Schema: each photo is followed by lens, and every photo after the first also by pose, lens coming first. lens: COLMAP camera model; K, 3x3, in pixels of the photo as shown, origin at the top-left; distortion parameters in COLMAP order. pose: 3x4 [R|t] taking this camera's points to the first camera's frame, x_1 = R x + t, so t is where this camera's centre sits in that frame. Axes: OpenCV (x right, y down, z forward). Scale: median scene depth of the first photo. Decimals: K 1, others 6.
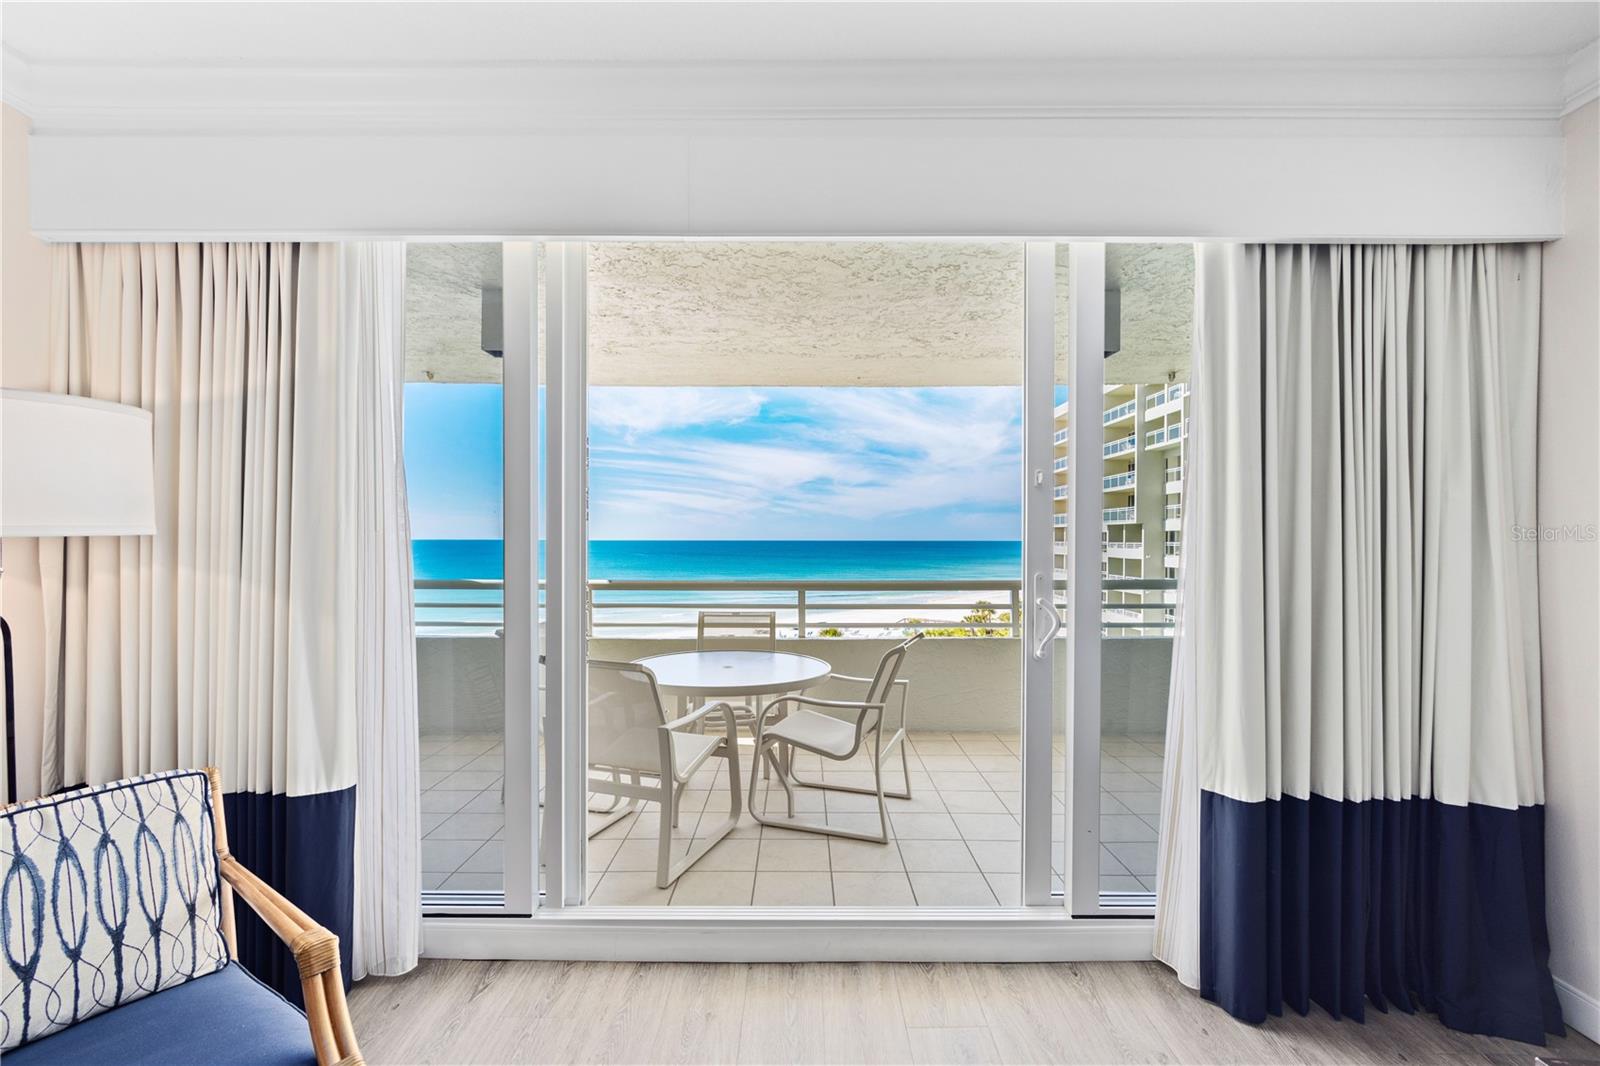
lens RADIAL K [[689.4, 0, 799.3], [0, 689.4, 545.4], [0, 0, 1]] dist [0.000427, 0.000024]
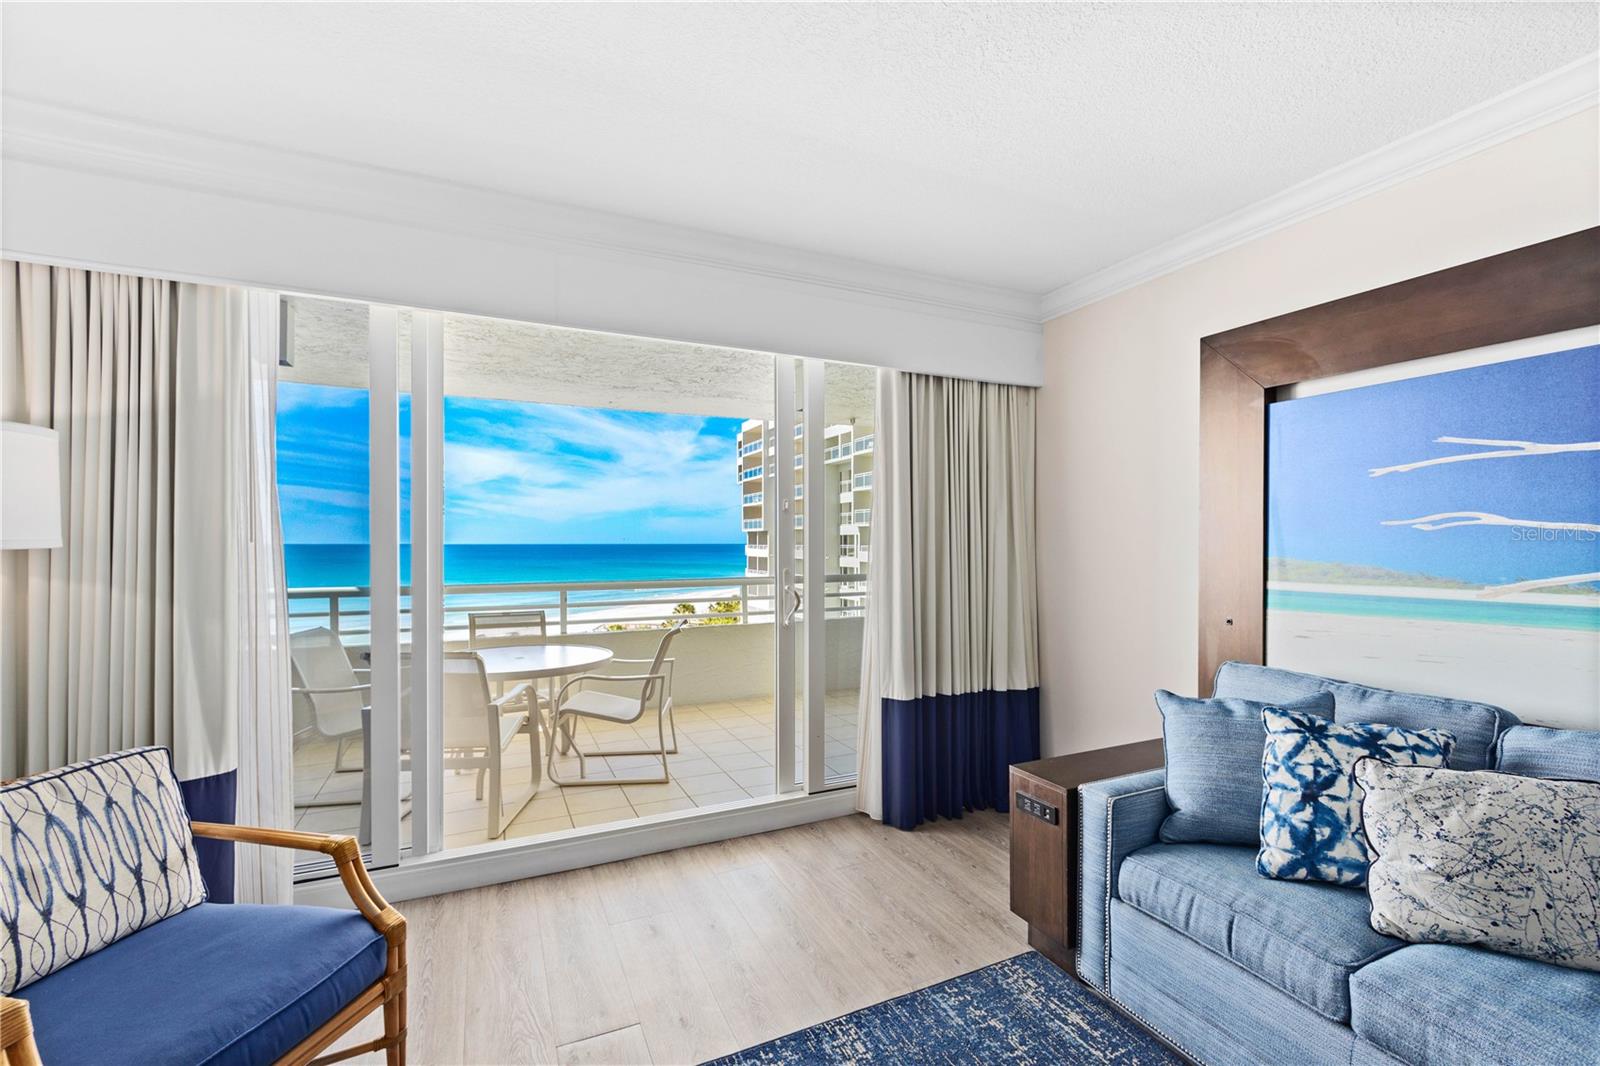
lens RADIAL K [[699.5, 0, 796.8], [0, 699.5, 537.1], [0, 0, 1]] dist [0.002861, 0.000428]
pose [[0.908982, 0.000642, 0.416835, -0.298061], [0.006350, 0.999861, -0.015387, -0.006826], [-0.416787, 0.016633, 0.908852, -0.440172]]
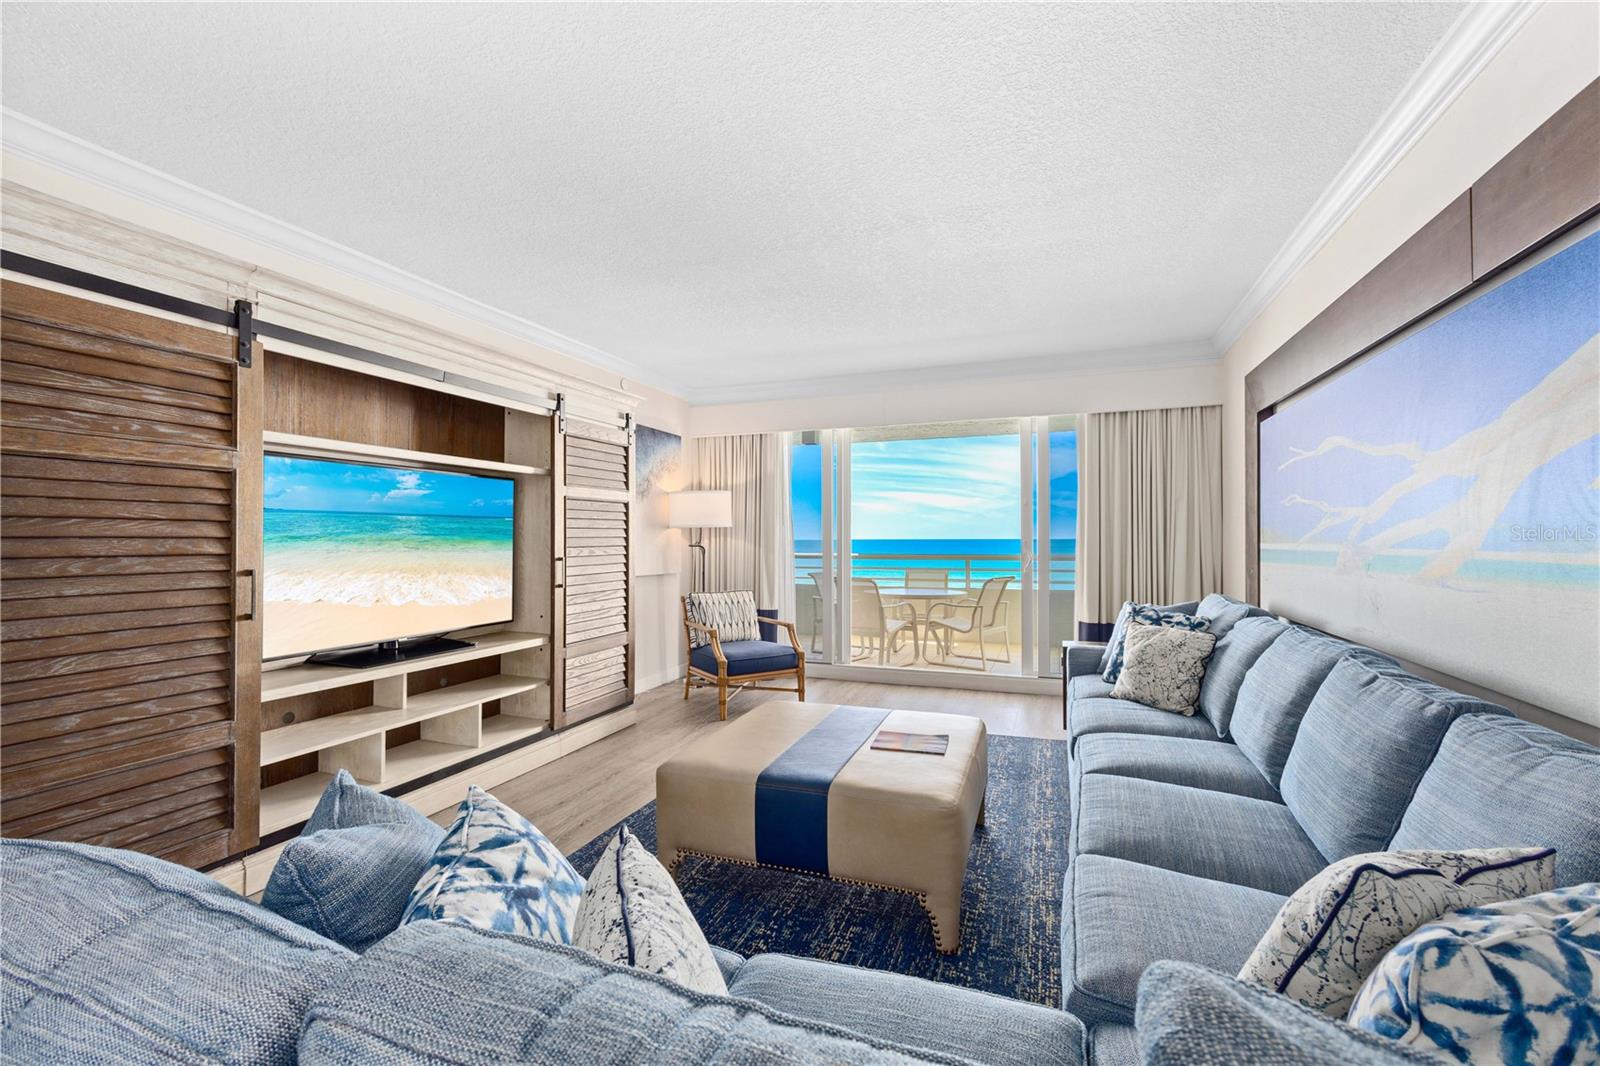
lens RADIAL K [[686.4, 0, 796.4], [0, 686.4, 518.9], [0, 0, 1]] dist [0.001343, 0.000115]
pose [[0.932625, -0.015506, -0.360514, 0.522815], [0.002059, 0.999289, -0.037653, 0.062208], [0.360841, 0.034374, 0.931994, -1.824590]]
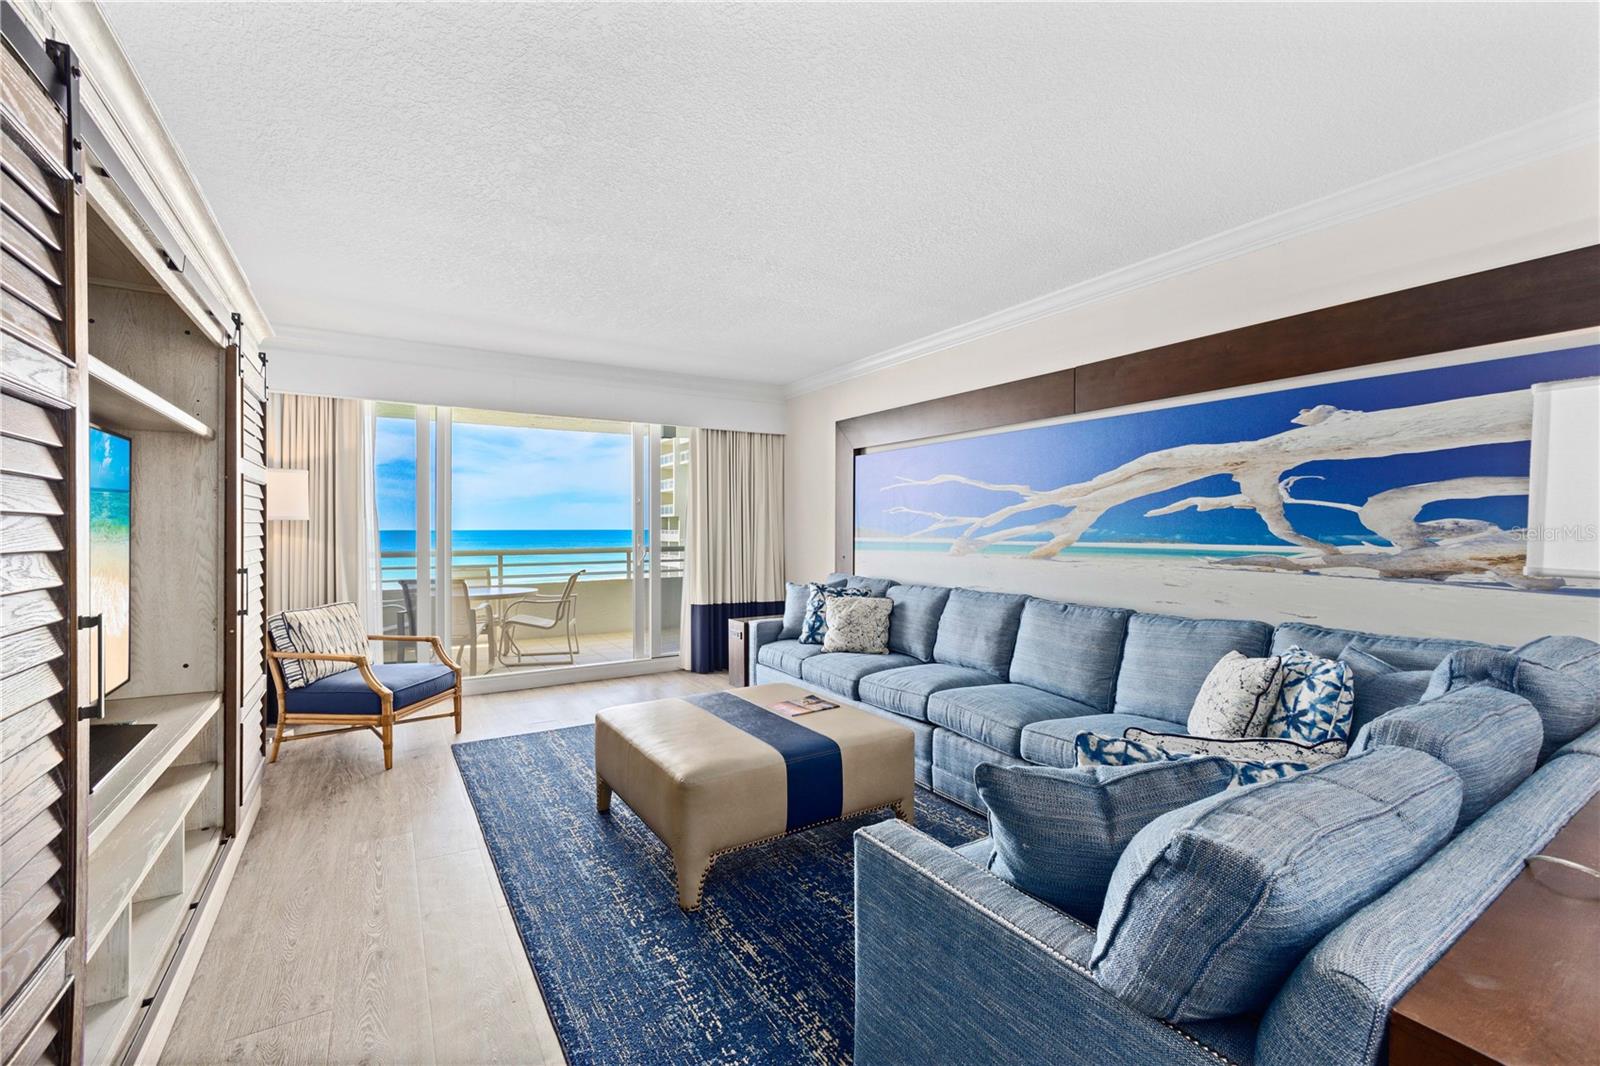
lens RADIAL K [[698.6, 0, 806.5], [0, 698.6, 524.5], [0, 0, 1]] dist [0.000768, 0.000130]
pose [[0.846154, -0.000365, 0.532938, -0.633657], [0.008242, 0.999889, -0.012401, 0.040708], [-0.532874, 0.014886, 0.846063, -1.900186]]
